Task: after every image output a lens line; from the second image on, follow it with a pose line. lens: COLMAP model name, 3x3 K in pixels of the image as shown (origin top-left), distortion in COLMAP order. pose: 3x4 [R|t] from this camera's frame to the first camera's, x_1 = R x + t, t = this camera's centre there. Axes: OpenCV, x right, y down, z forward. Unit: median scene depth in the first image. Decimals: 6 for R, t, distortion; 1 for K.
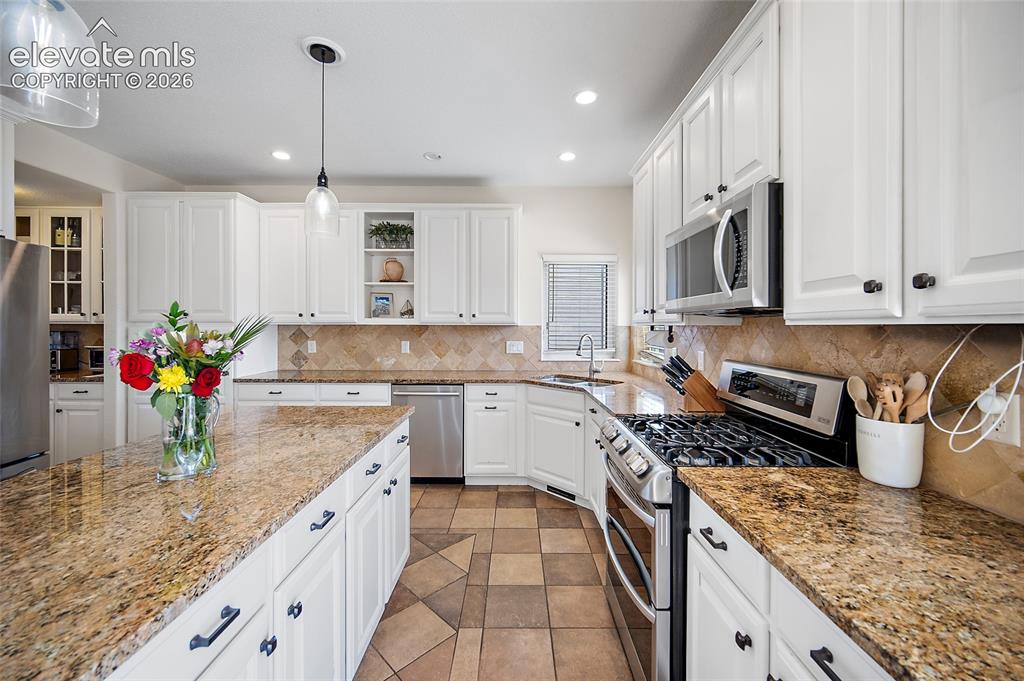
lens RADIAL K [[404.7, 0, 514.3], [0, 404.7, 325.7], [0, 0, 1]] dist [-0.000669, -0.000142]
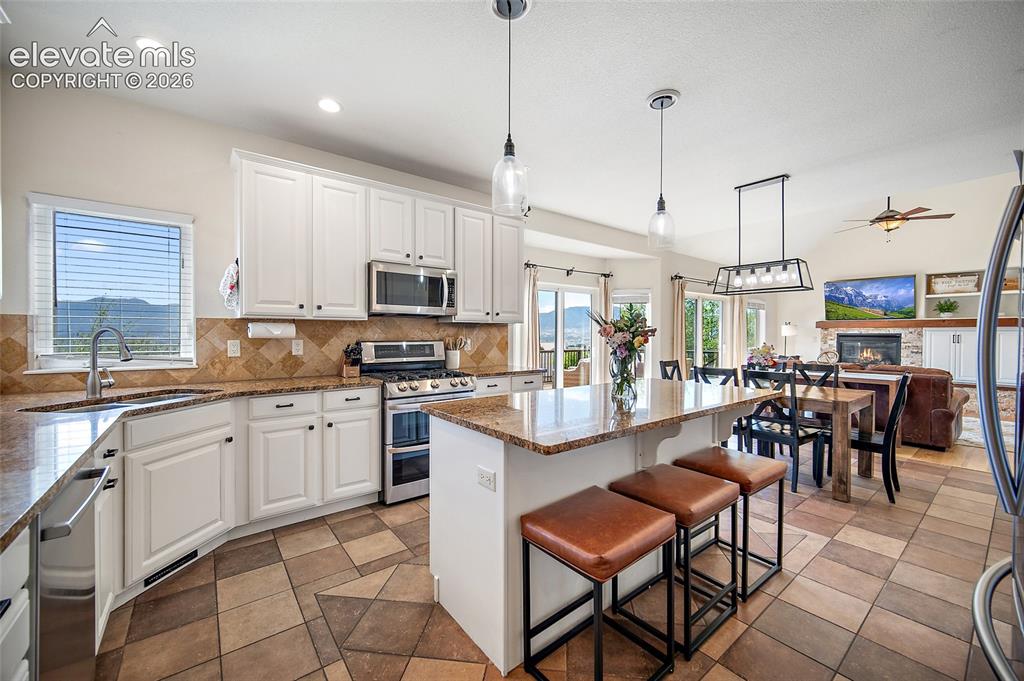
lens RADIAL K [[406.0, 0, 518.4], [0, 406.0, 338.5], [0, 0, 1]] dist [-0.001816, -0.000129]
pose [[-0.624448, -0.011979, 0.780975, -0.655360], [-0.003265, 0.999914, 0.012726, 0.027018], [-0.781060, 0.005397, -0.624433, 0.849734]]
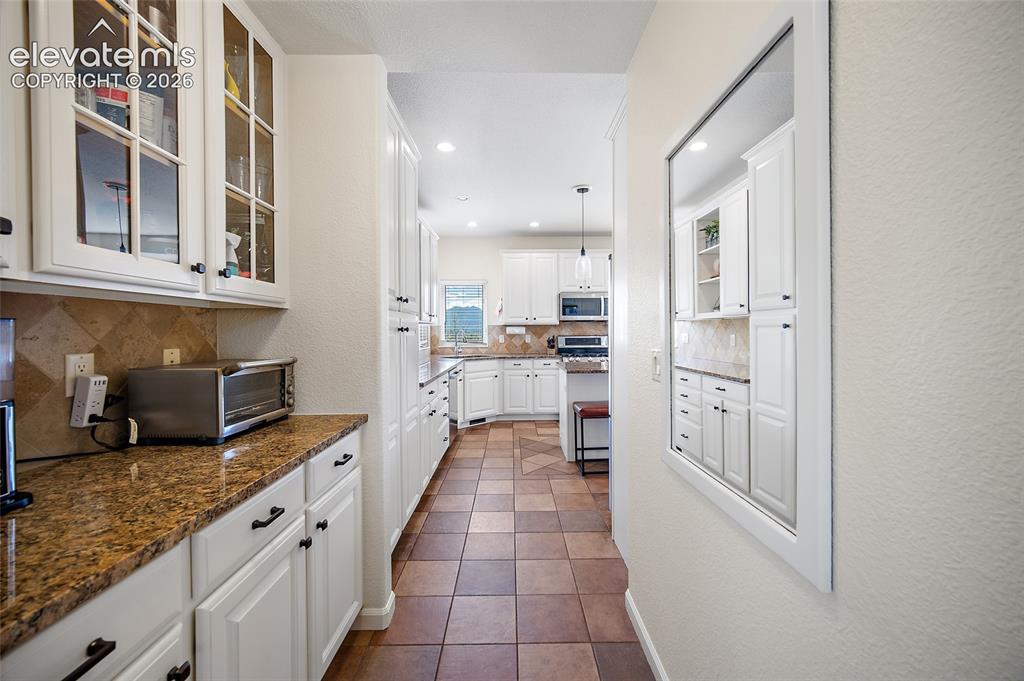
lens RADIAL K [[401.2, 0, 512.0], [0, 401.2, 334.9], [0, 0, 1]] dist [-0.001241, -0.000109]
pose [[-0.009777, -0.009307, 0.999909, -1.386234], [0.003257, 0.999951, 0.009339, 0.026306], [-0.999947, 0.003348, -0.009746, 0.762048]]
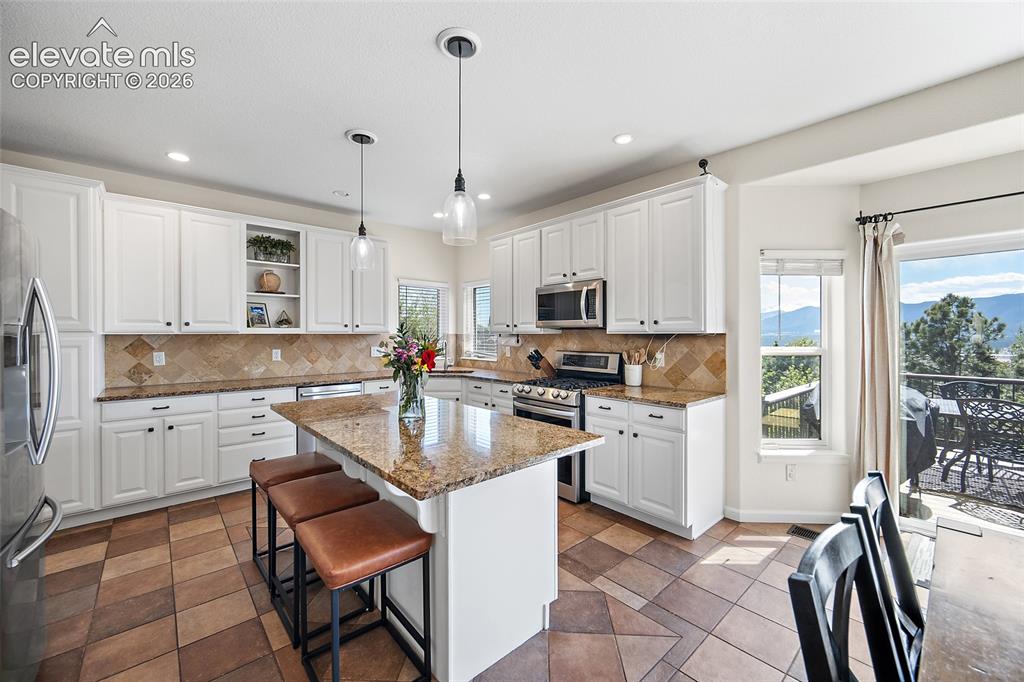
lens RADIAL K [[401.2, 0, 512.0], [0, 401.2, 335.4], [0, 0, 1]] dist [-0.001241, -0.000109]
pose [[0.746436, -0.005942, 0.665431, -0.552396], [0.003023, 0.999980, 0.005538, -0.002340], [-0.665450, -0.002122, 0.746439, -0.201587]]
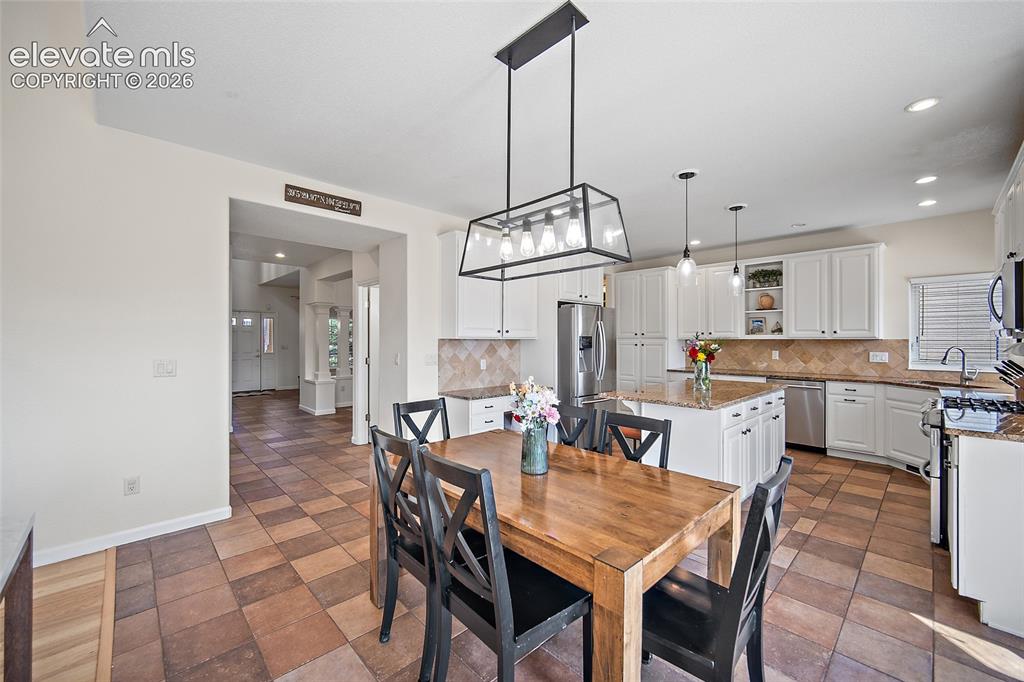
lens RADIAL K [[406.0, 0, 518.4], [0, 406.0, 339.0], [0, 0, 1]] dist [-0.001816, -0.000129]
pose [[0.698032, -0.003601, -0.716058, 0.128554], [0.000492, 0.999990, -0.004549, 0.003477], [0.716067, 0.002824, 0.698026, -0.682894]]
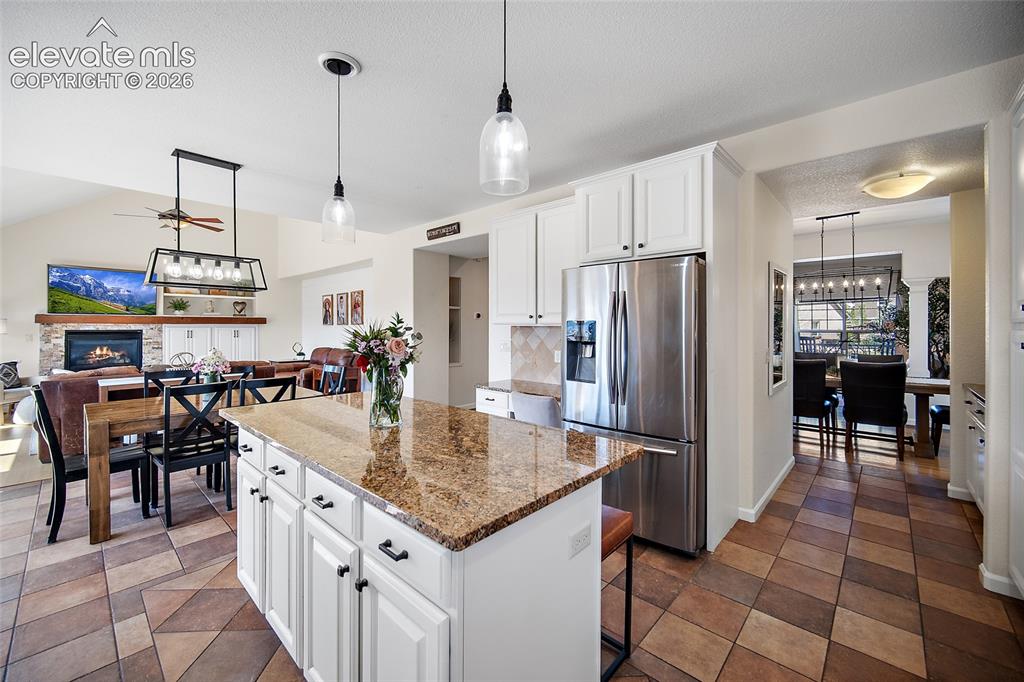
lens RADIAL K [[409.6, 0, 511.3], [0, 409.6, 327.1], [0, 0, 1]] dist [-0.000861, -0.000089]
pose [[-0.676366, -0.001909, -0.736563, 0.002280], [-0.003474, 0.999994, 0.000599, 0.000587], [0.736557, 0.002964, -0.676369, 0.798850]]
